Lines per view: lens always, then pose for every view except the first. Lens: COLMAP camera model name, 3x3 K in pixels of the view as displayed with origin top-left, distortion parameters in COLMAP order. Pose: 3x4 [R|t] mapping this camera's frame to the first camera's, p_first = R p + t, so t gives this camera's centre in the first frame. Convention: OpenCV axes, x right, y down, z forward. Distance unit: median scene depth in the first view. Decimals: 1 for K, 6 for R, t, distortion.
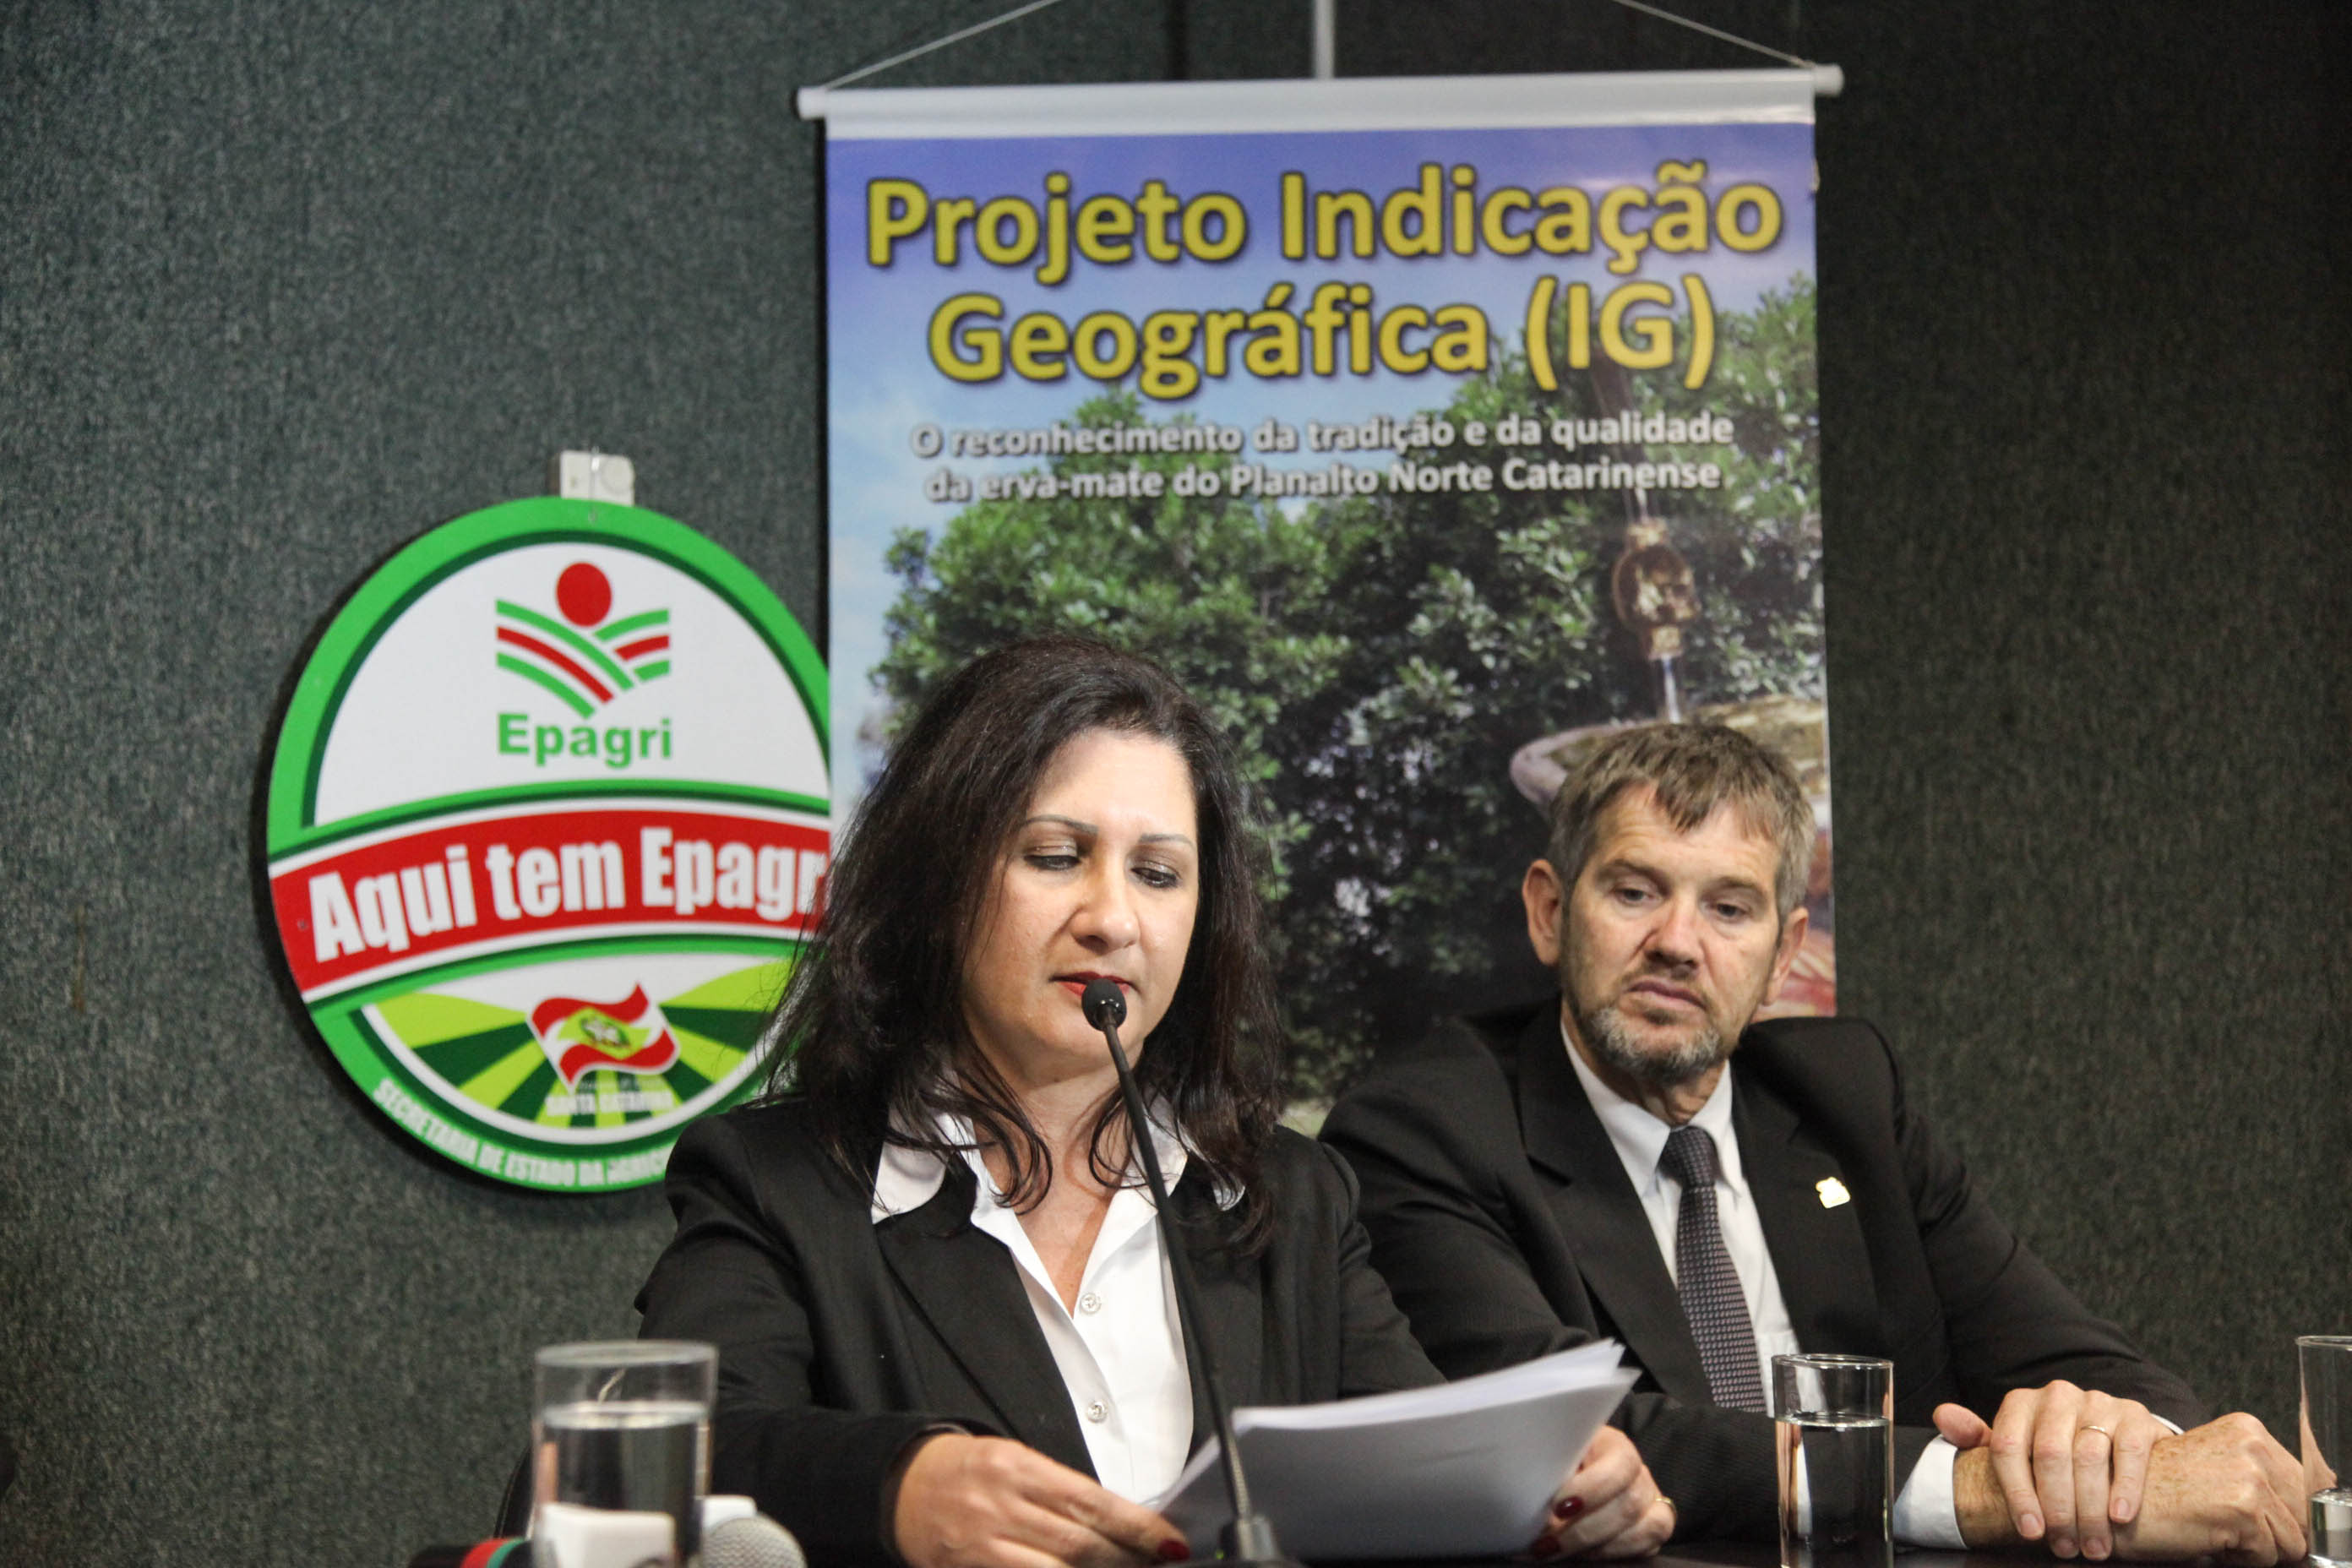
lens RADIAL K [[3644.3, 0, 1176.0], [0, 3644.3, 784.0], [0, 0, 1]] dist [0.194405, 0.179946]
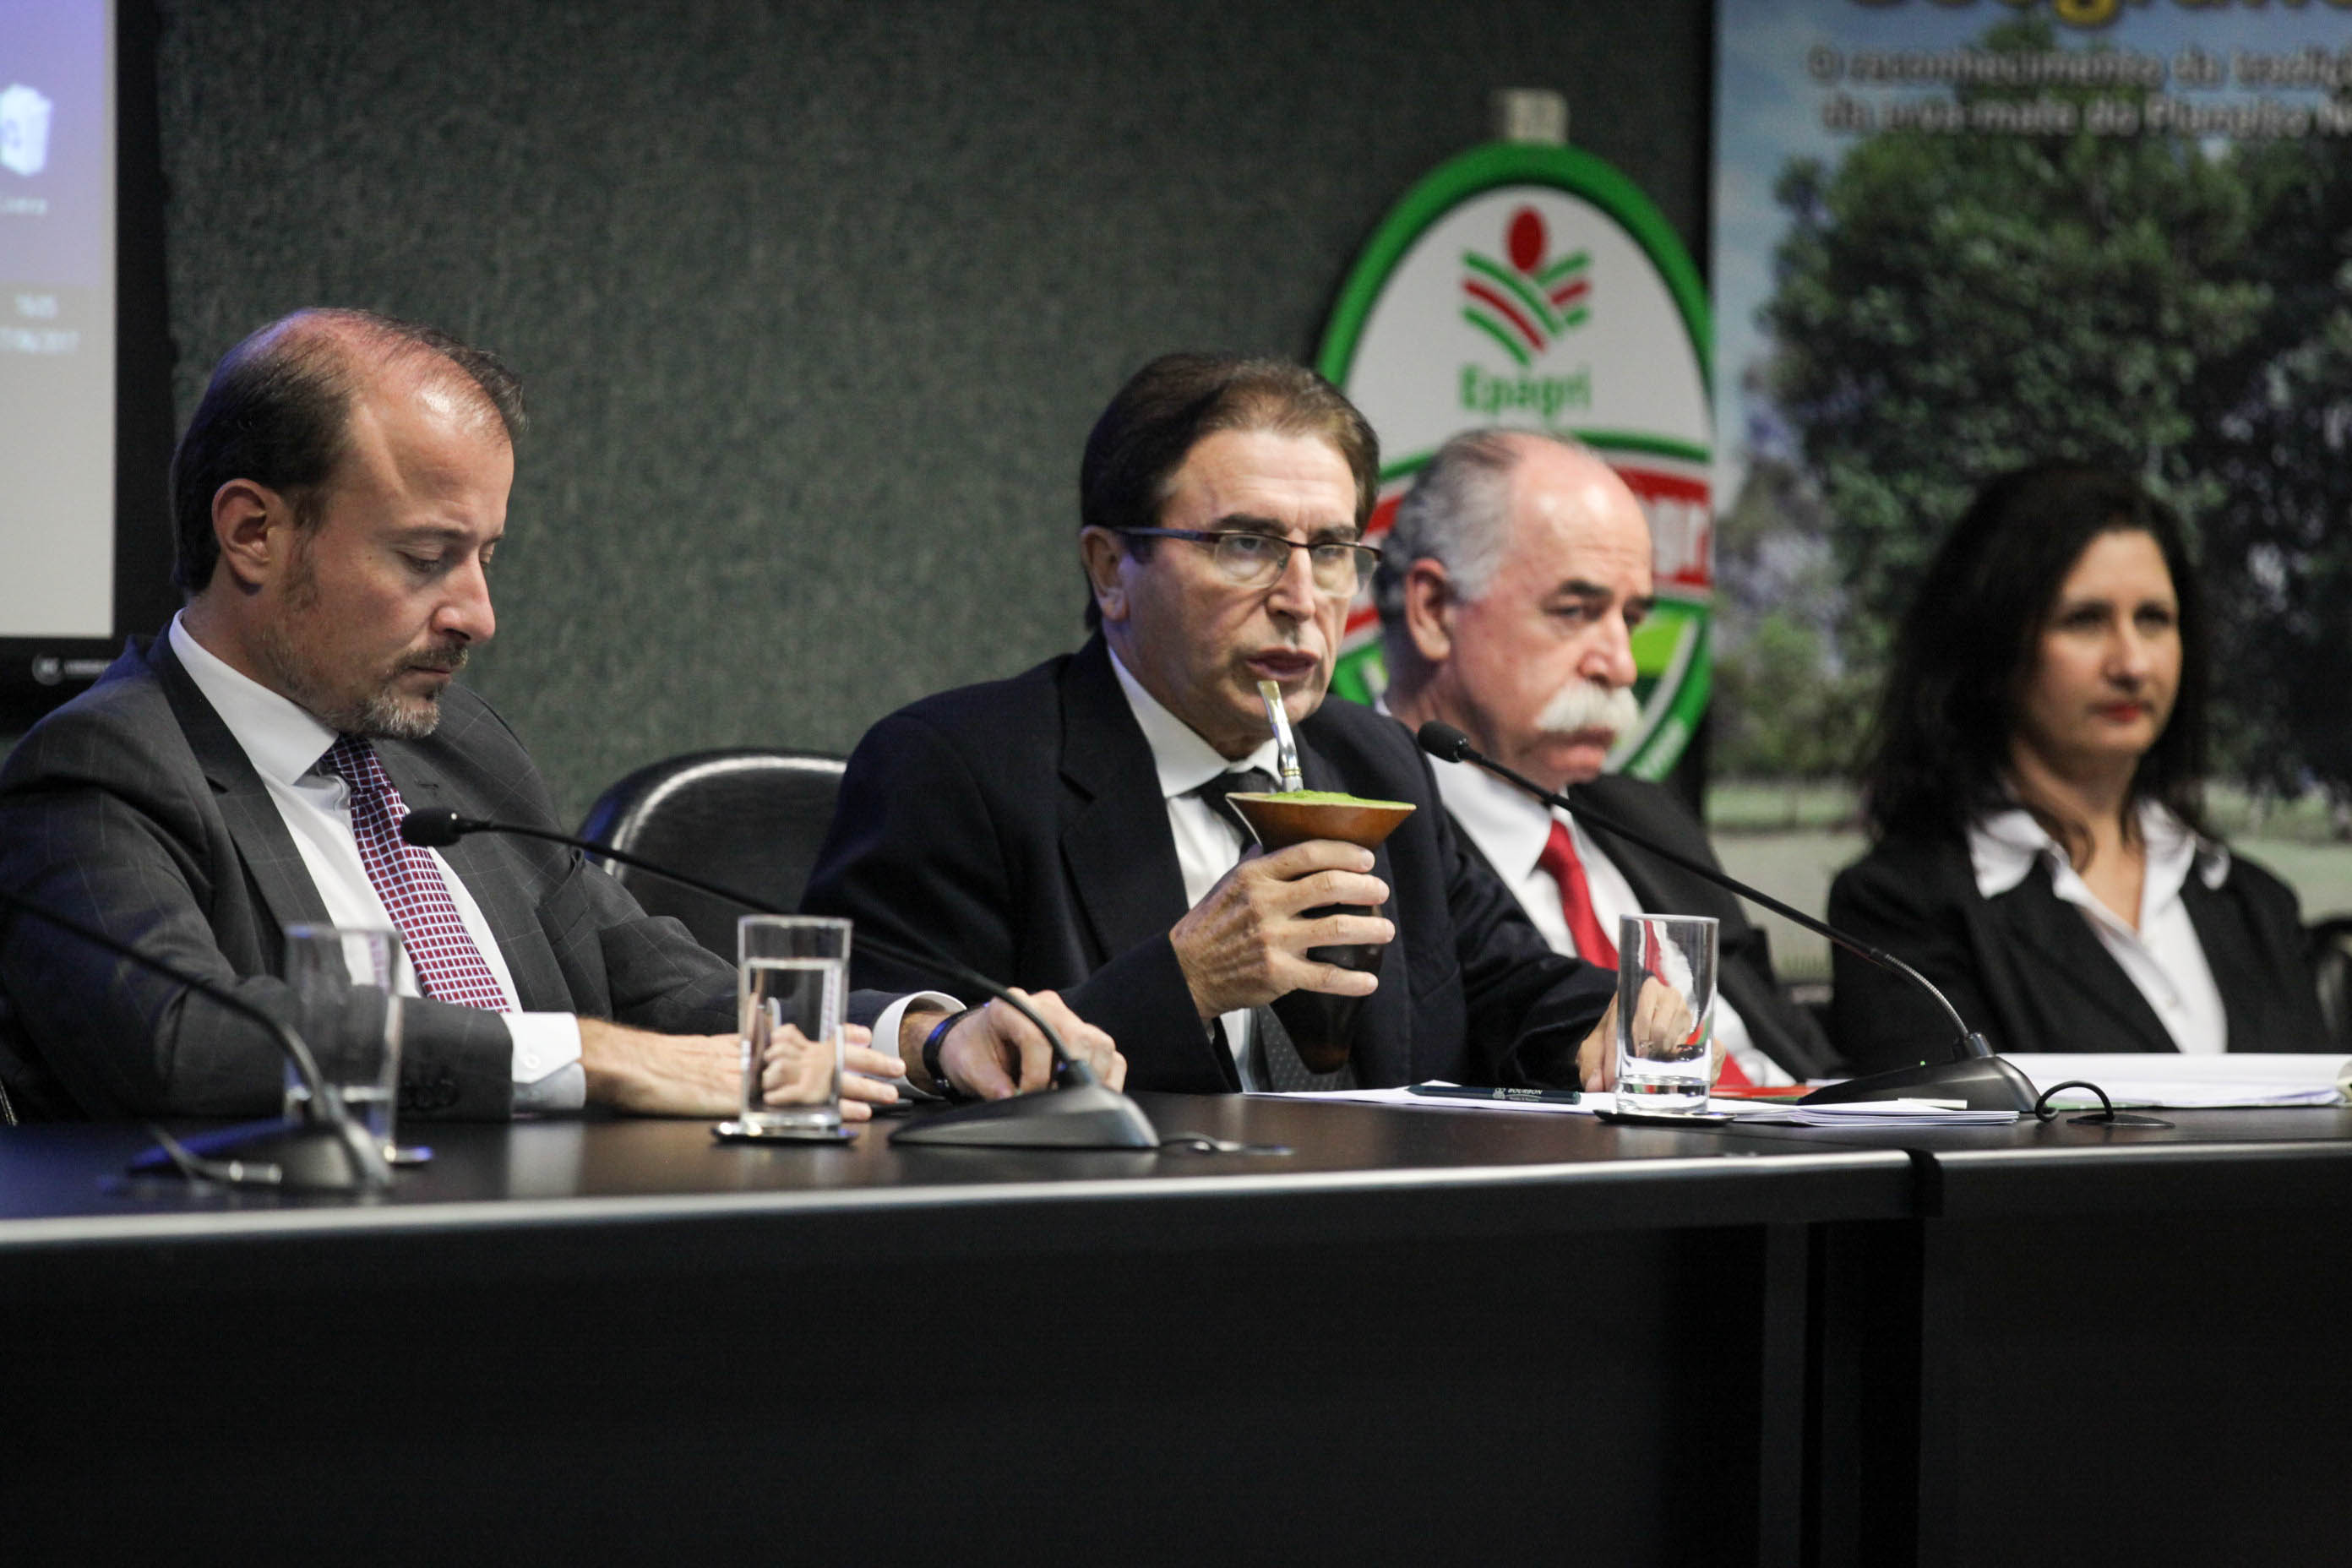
lens RADIAL K [[12853.1, 0, 1145.2], [0, 12853.1, 774.0], [0, 0, 1]] dist [1.131878, 22.073488]
pose [[0.985995, 0.019830, 0.165591, -0.786675], [-0.032768, 0.996587, 0.075771, -0.159204], [-0.163523, -0.080136, 0.983279, -2.242296]]
